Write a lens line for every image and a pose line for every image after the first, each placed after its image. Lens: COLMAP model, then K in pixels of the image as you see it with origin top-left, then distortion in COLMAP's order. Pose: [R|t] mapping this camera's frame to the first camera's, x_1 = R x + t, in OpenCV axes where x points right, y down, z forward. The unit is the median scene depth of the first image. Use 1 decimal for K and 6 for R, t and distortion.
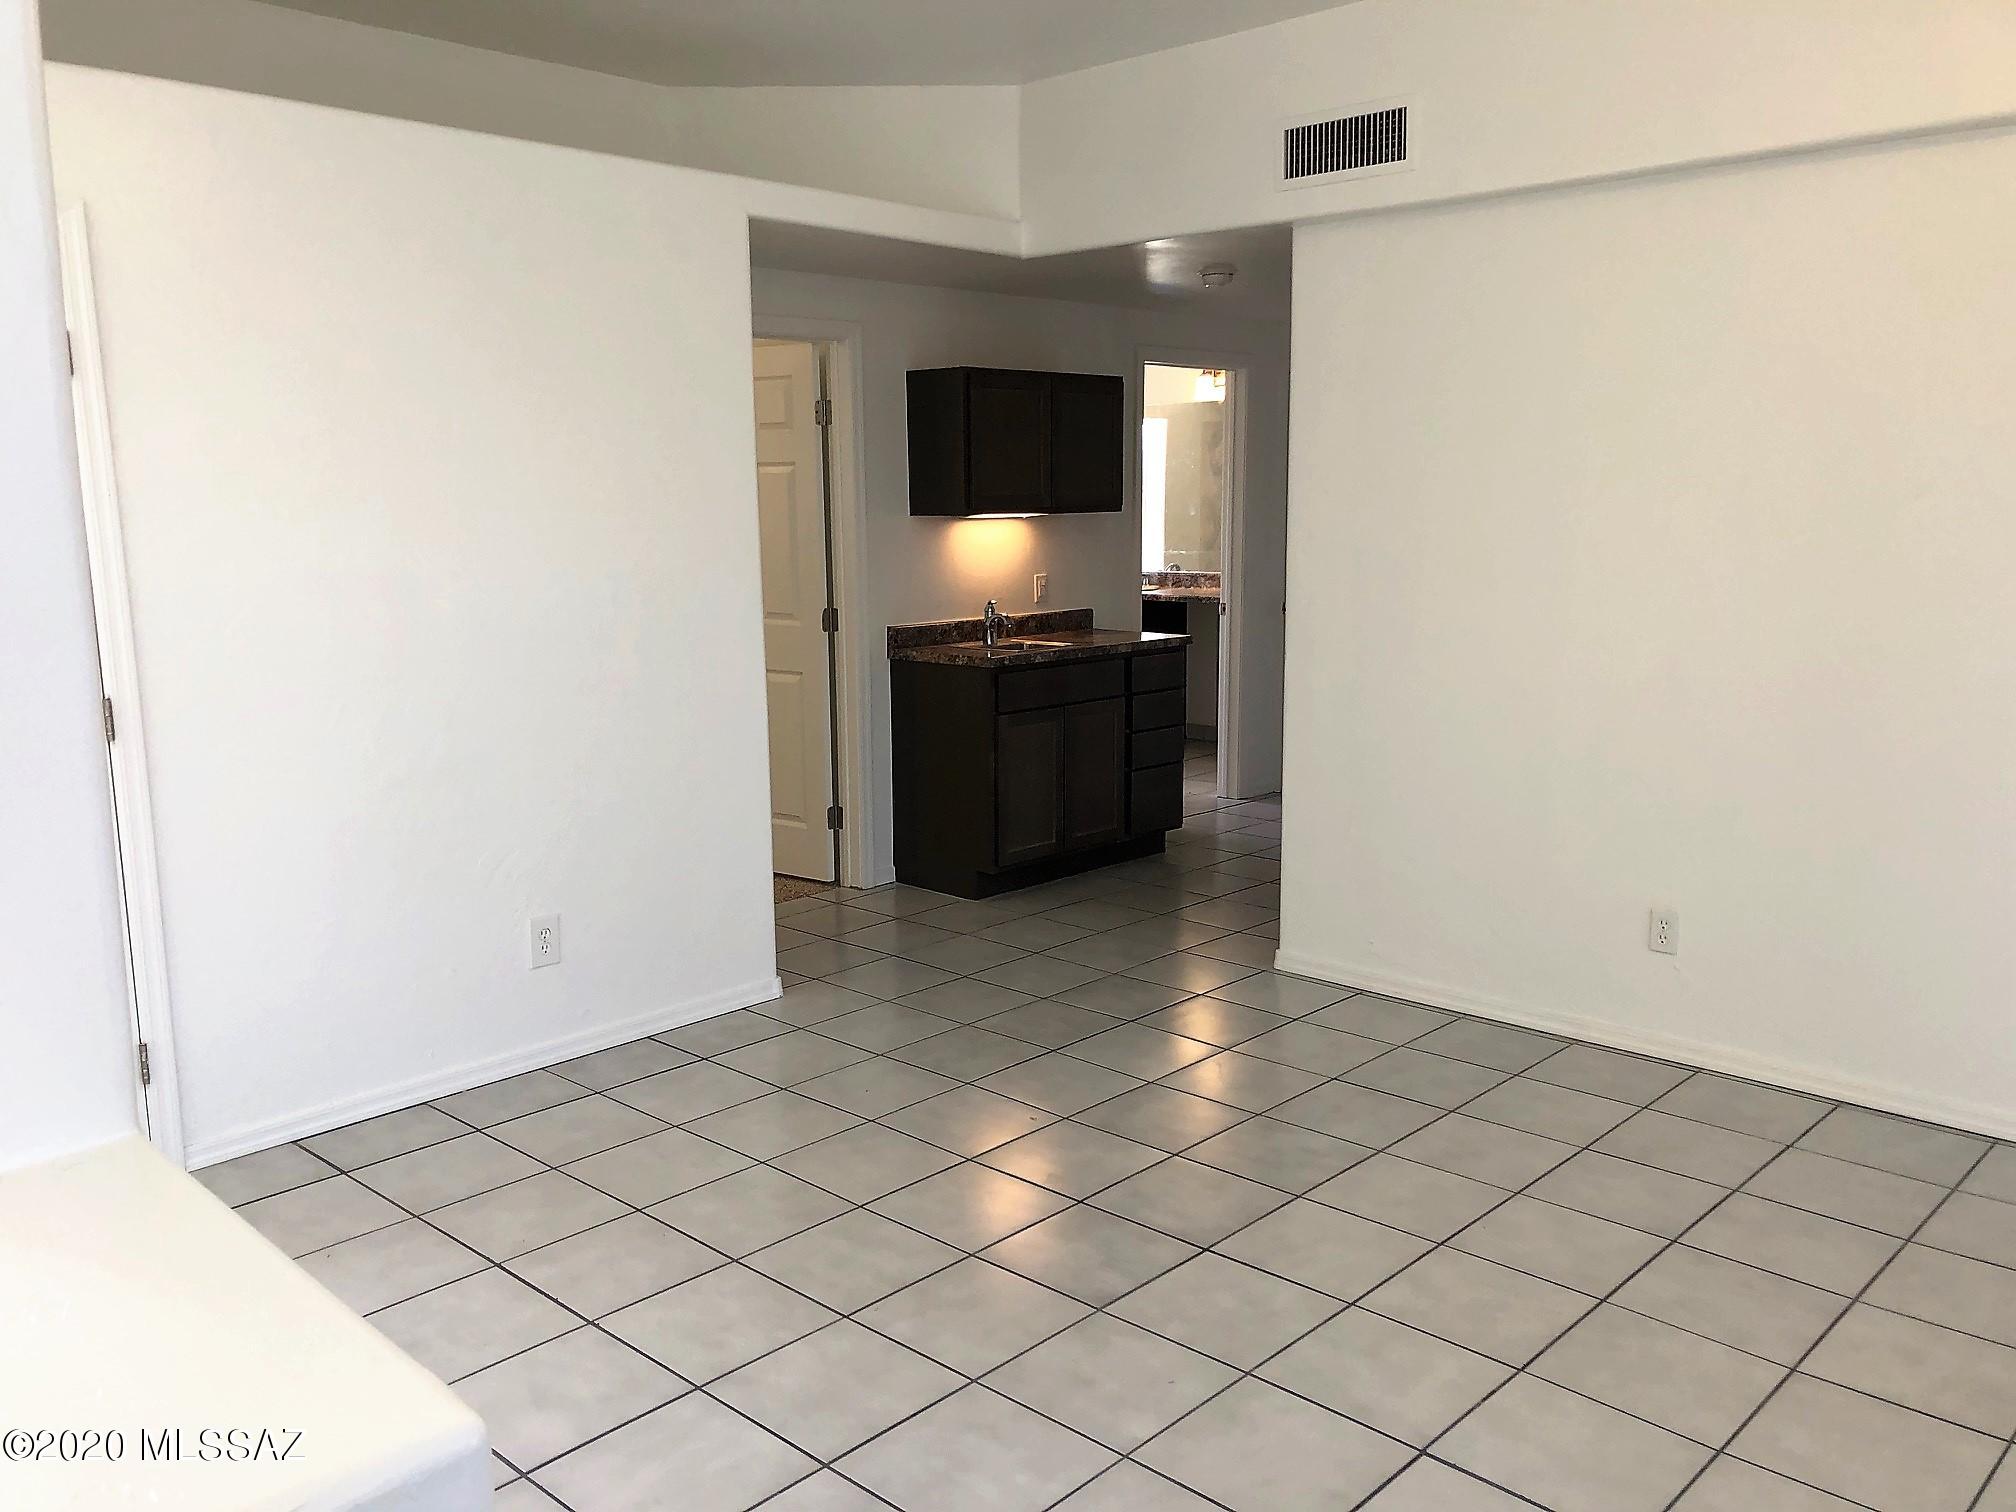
lens RADIAL K [[1658.6, 0, 1008.0], [0, 1658.6, 756.0], [0, 0, 1]] dist [0.009947, 0.004007]
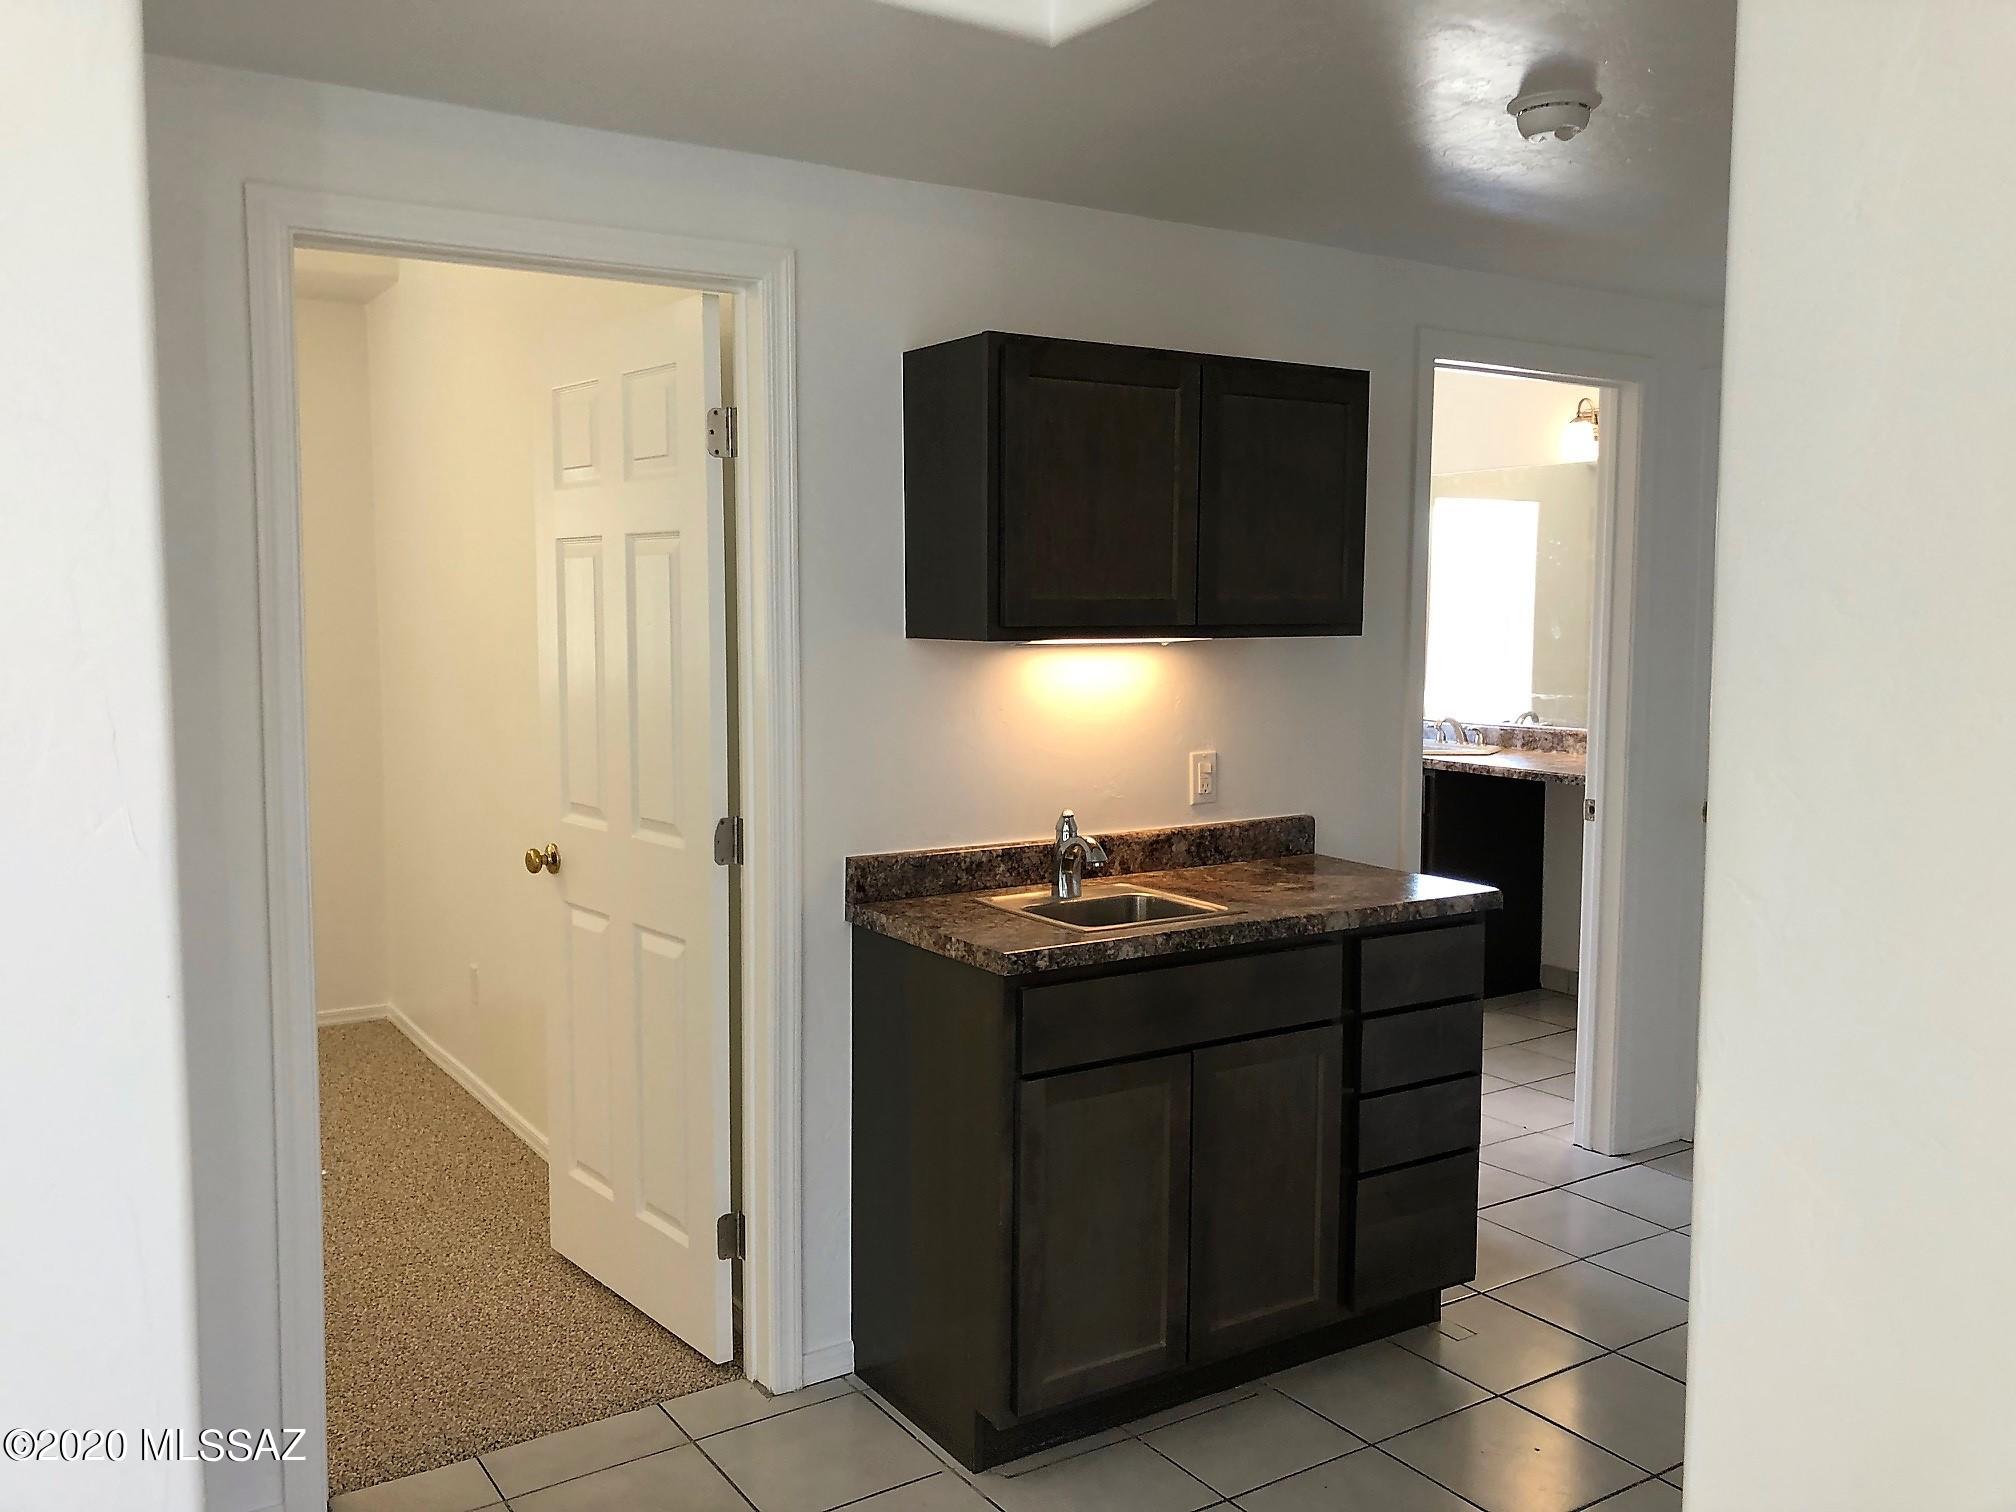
lens RADIAL K [[1623.2, 0, 944.2], [0, 1623.2, 752.4], [0, 0, 1]] dist [0.060563, -0.001647]
pose [[0.966508, 0.029261, -0.254963, 0.077671], [-0.048189, 0.996499, -0.068312, -0.075880], [0.252071, 0.078311, 0.964535, 0.520561]]
